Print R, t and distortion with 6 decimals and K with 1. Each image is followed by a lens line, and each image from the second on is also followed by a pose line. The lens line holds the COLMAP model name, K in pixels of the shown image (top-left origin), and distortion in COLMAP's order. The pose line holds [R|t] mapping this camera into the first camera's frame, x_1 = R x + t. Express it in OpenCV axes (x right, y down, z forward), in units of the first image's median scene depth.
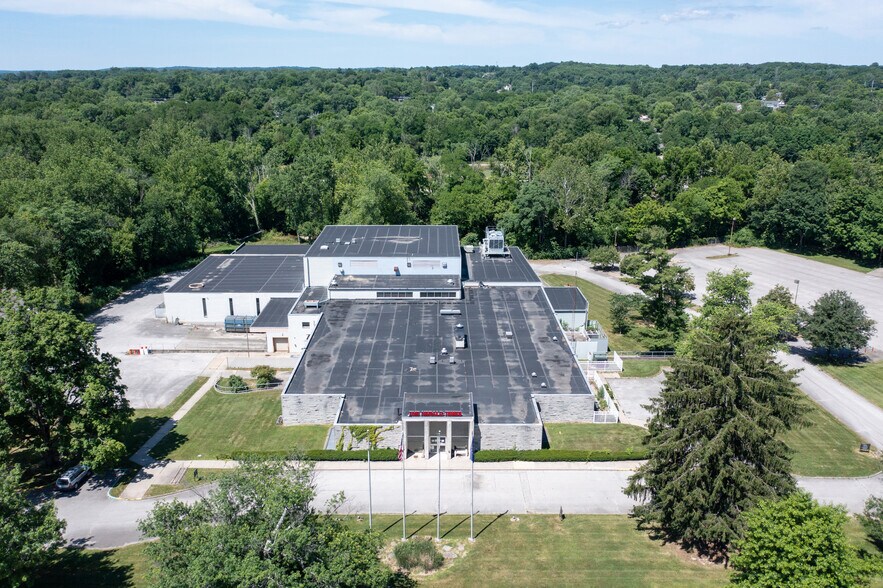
lens RADIAL K [[694.6, 0, 437.4], [0, 694.6, 297.5], [0, 0, 1]] dist [-0.022044, 0.006220]
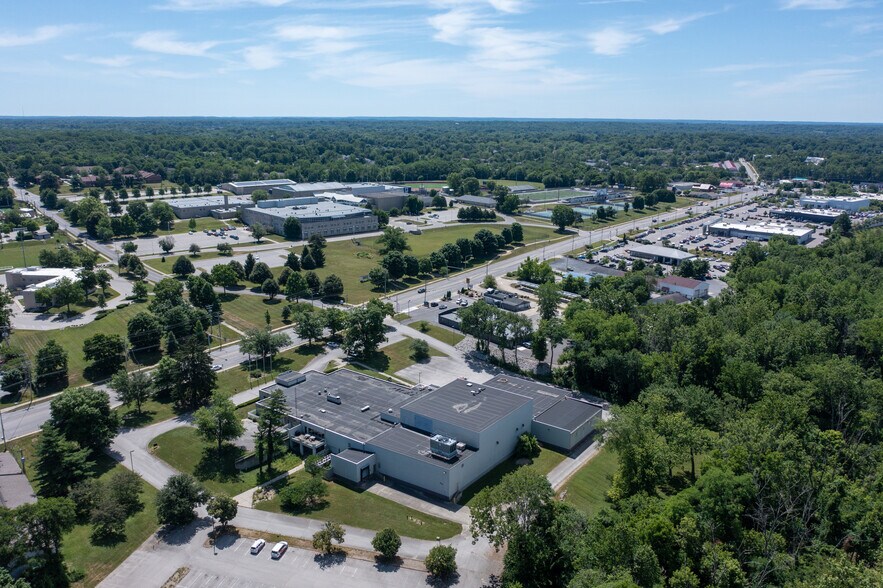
lens RADIAL K [[694.6, 0, 436.0], [0, 694.6, 300.0], [0, 0, 1]] dist [-0.022044, 0.006220]
pose [[-0.594676, 0.204257, -0.777586, 1.314778], [-0.256758, 0.868287, 0.424444, -1.085924], [0.761864, 0.452057, -0.463905, 1.912138]]
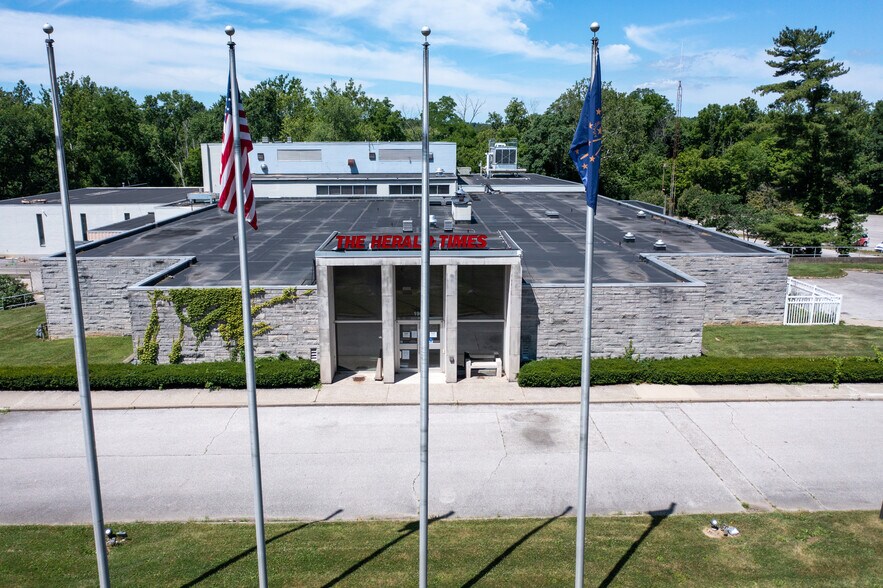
lens RADIAL K [[694.6, 0, 436.4], [0, 694.6, 292.2], [0, 0, 1]] dist [-0.022044, 0.006220]
pose [[0.999673, -0.007930, 0.024308, 0.000583], [0.010329, 0.994911, -0.100231, 0.156725], [-0.023389, 0.100449, 0.994667, 0.451067]]
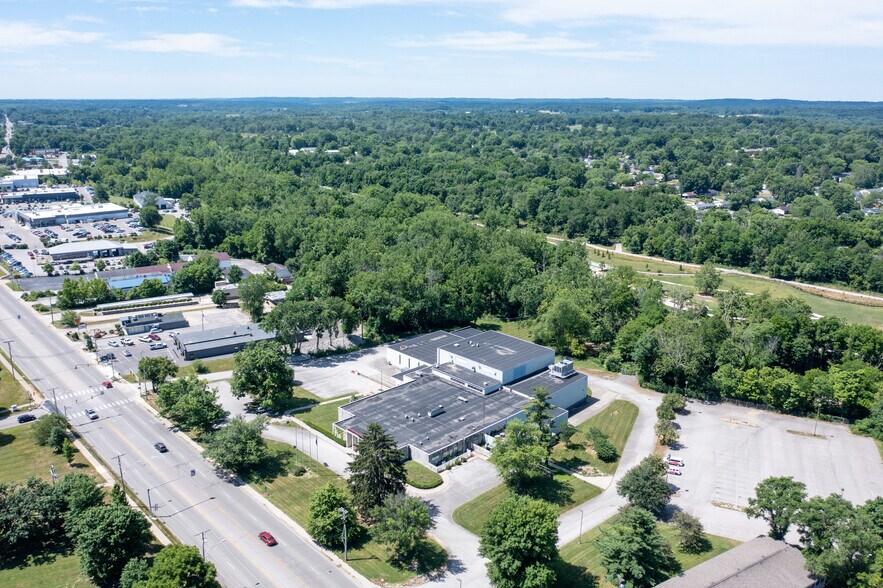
lens RADIAL K [[694.6, 0, 438.4], [0, 694.6, 294.3], [0, 0, 1]] dist [-0.022044, 0.006220]
pose [[0.696303, 0.200882, -0.689063, 1.208125], [-0.229630, 0.971925, 0.051301, -0.334513], [0.680023, 0.122509, 0.722883, -0.409040]]
